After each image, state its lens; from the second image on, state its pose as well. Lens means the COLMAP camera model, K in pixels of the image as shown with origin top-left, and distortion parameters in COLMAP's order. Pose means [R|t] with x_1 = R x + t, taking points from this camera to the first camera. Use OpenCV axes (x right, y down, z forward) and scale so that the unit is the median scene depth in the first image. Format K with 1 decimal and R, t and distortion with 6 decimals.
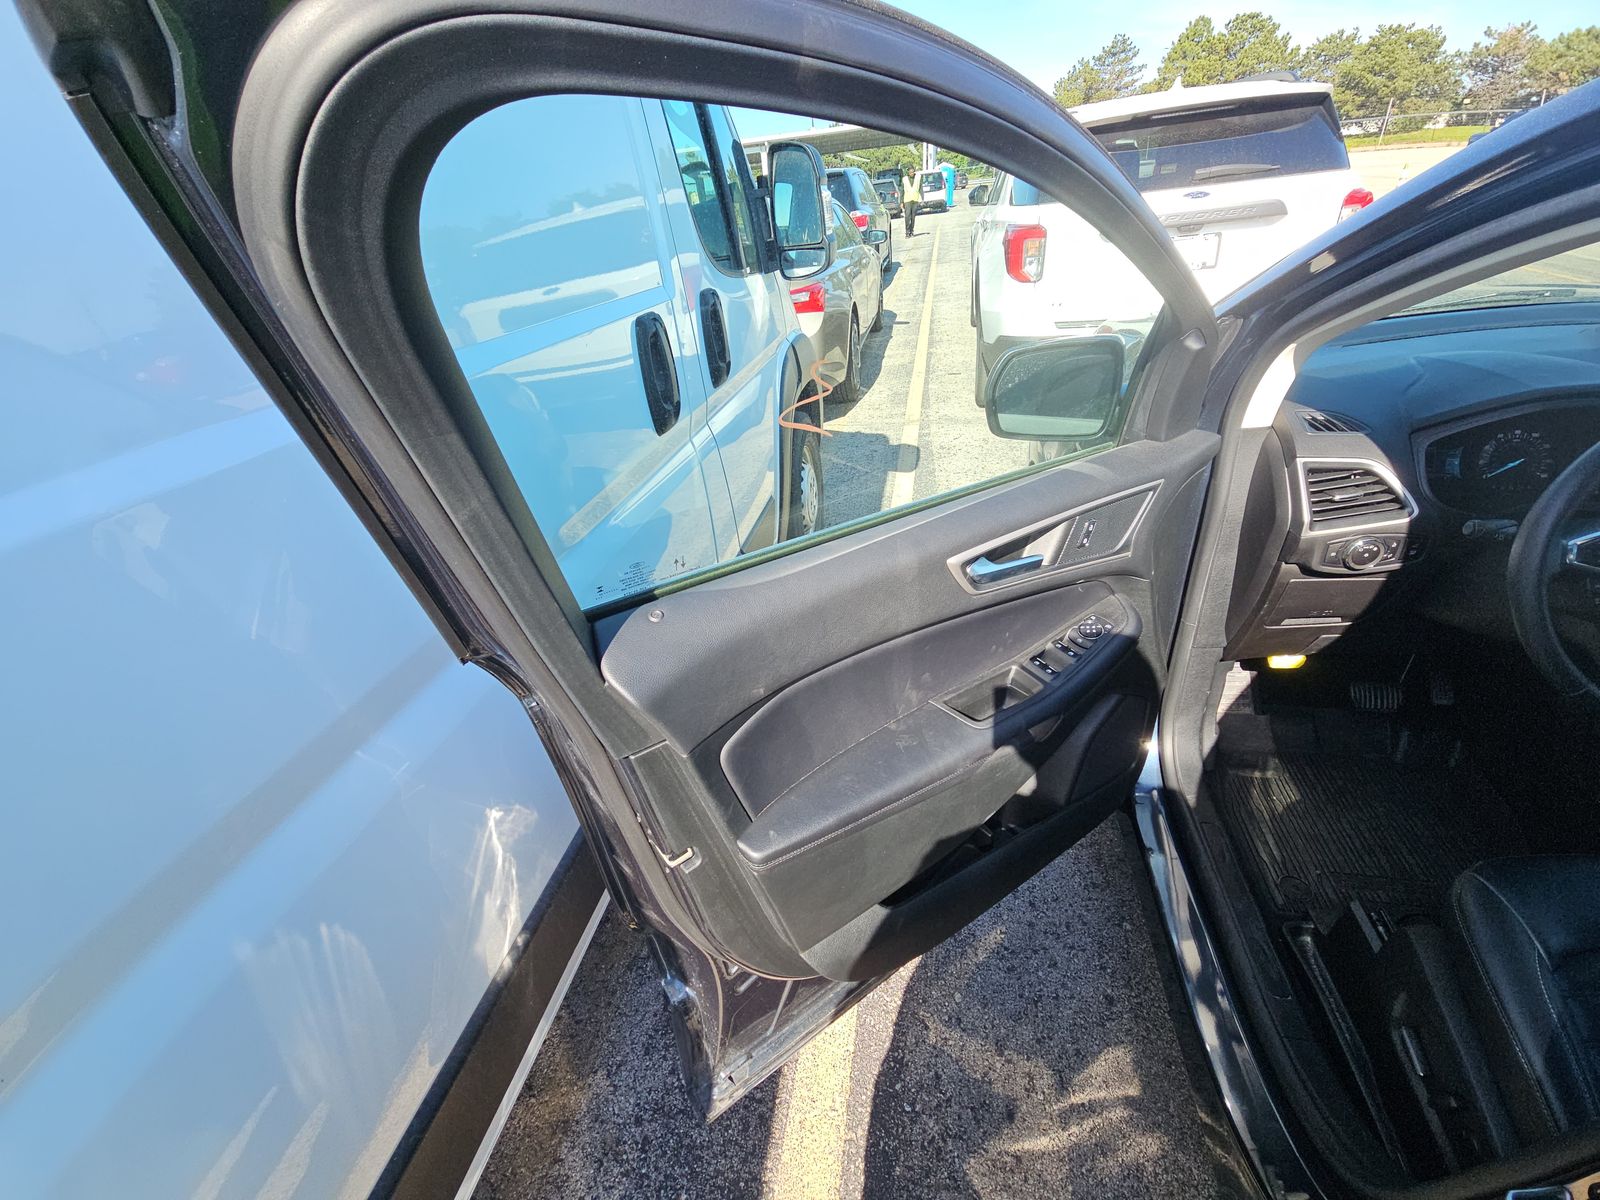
lens RADIAL K [[637.3, 0, 803.2], [0, 637.3, 620.3], [0, 0, 1]] dist [0.032895, -0.020842]
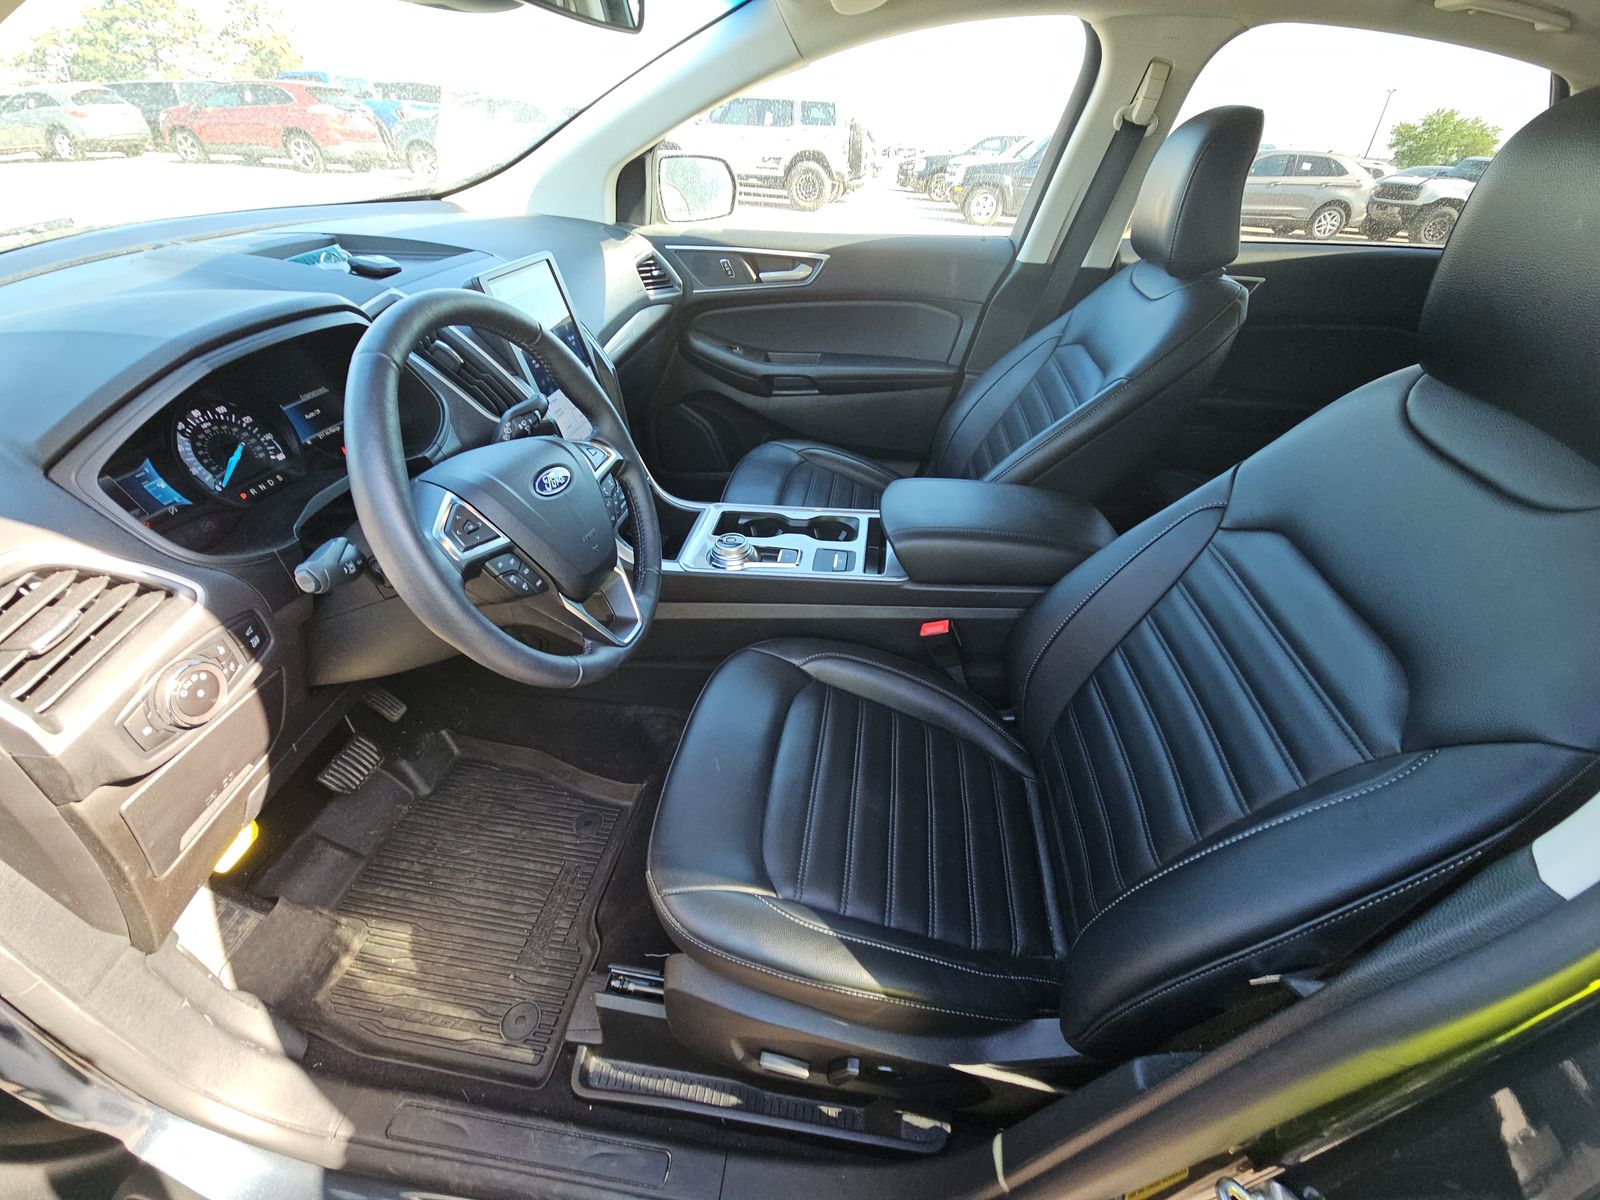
lens RADIAL K [[637.3, 0, 803.2], [0, 637.3, 620.3], [0, 0, 1]] dist [0.032895, -0.020842]
pose [[-0.053837, -0.508794, 0.859203, 0.367478], [0.490149, 0.736192, 0.466664, -0.128747], [-0.869975, 0.446261, 0.209750, 0.378035]]
